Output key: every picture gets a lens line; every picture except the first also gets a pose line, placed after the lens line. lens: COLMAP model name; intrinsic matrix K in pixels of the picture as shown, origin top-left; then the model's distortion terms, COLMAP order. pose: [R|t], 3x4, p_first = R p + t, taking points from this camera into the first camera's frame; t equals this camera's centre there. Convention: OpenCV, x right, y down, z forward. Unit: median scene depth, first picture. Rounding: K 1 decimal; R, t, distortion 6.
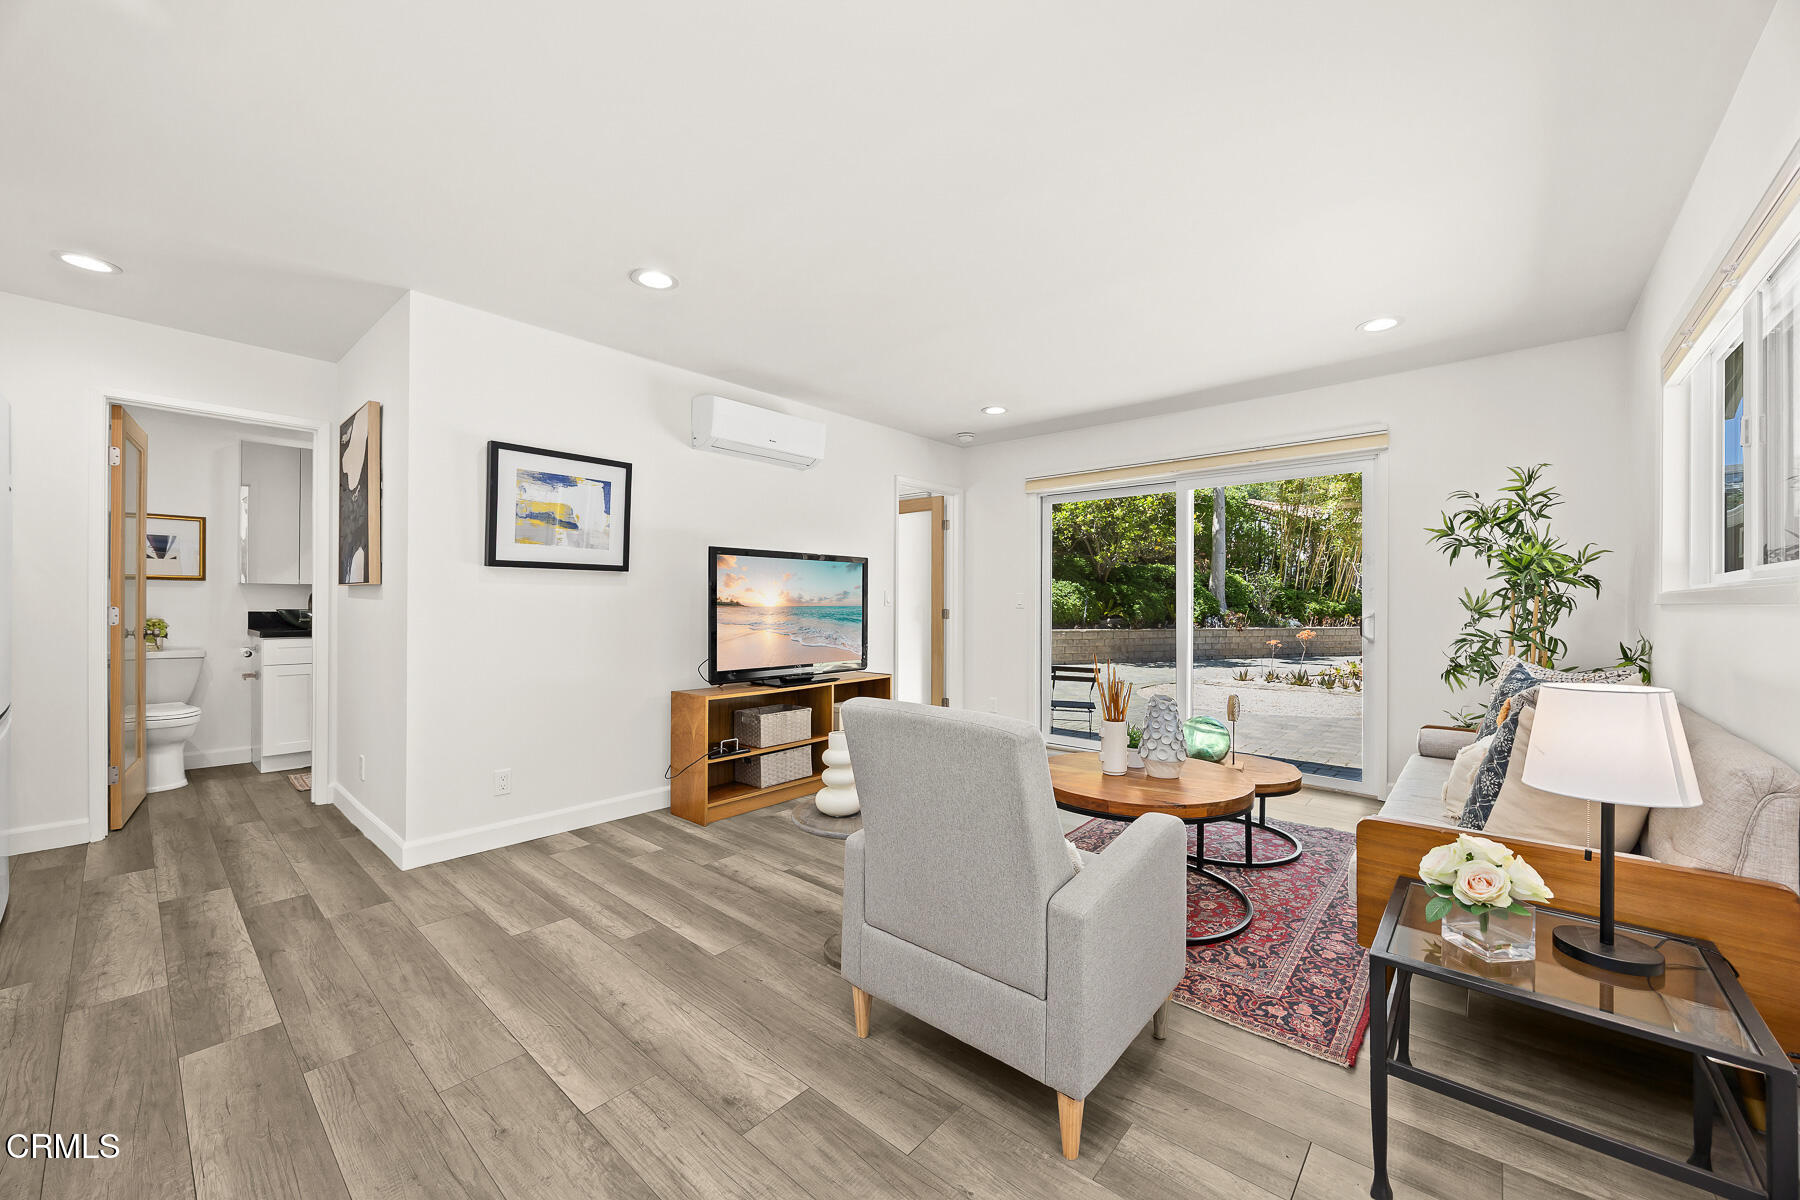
lens RADIAL K [[704.9, 0, 891.1], [0, 704.9, 603.1], [0, 0, 1]] dist [-0.000428, -0.000224]
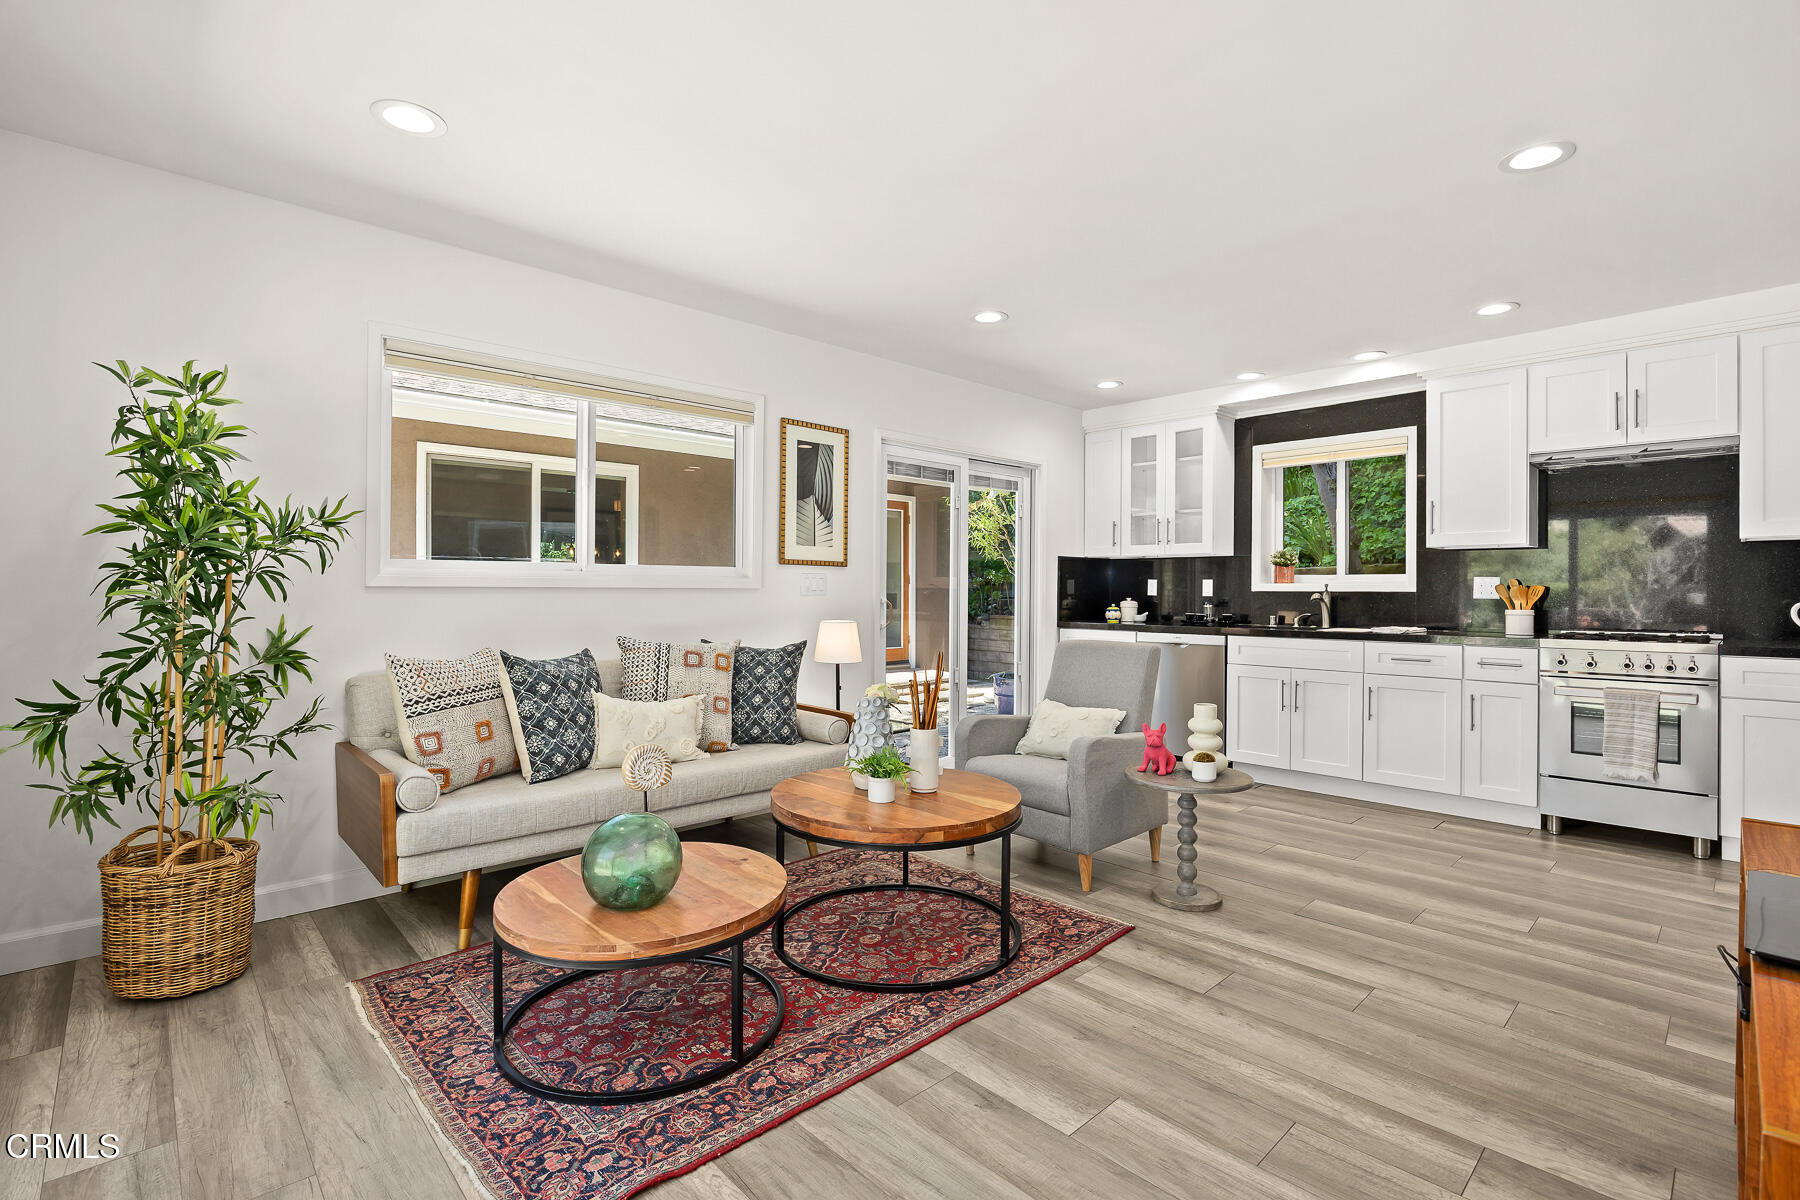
lens RADIAL K [[815.4, 0, 886.6], [0, 815.4, 594.4], [0, 0, 1]] dist [-0.016585, 0.000495]
pose [[-0.993894, -0.011214, 0.109766, 0.197243], [-0.011212, 0.999937, 0.000631, 0.003811], [-0.109767, -0.000604, -0.993957, 1.530060]]
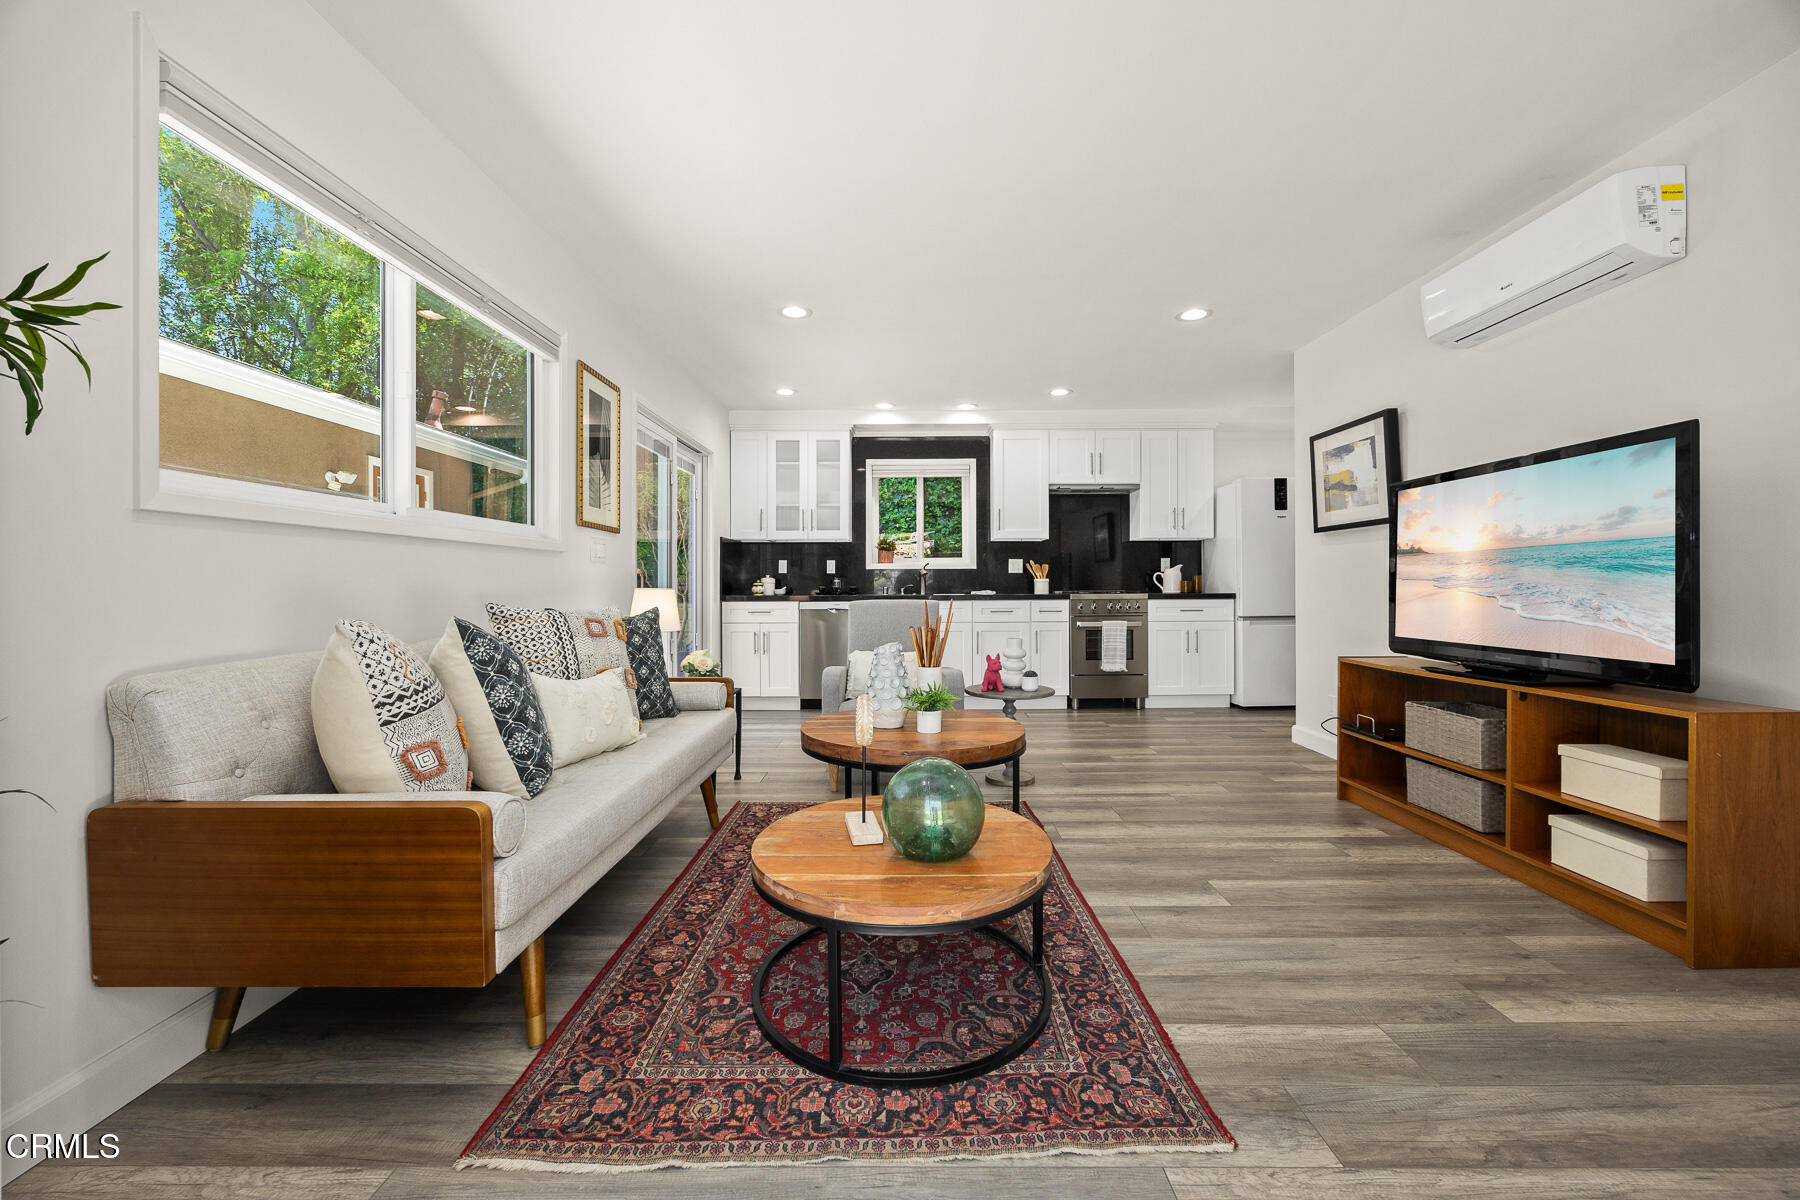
lens RADIAL K [[704.9, 0, 897.4], [0, 704.9, 592.3], [0, 0, 1]] dist [-0.000428, -0.000224]
pose [[-0.763831, 0.000961, -0.645416, 0.755779], [0.000999, 0.999999, 0.000306, 0.048533], [0.645416, -0.000411, -0.763831, 1.325401]]
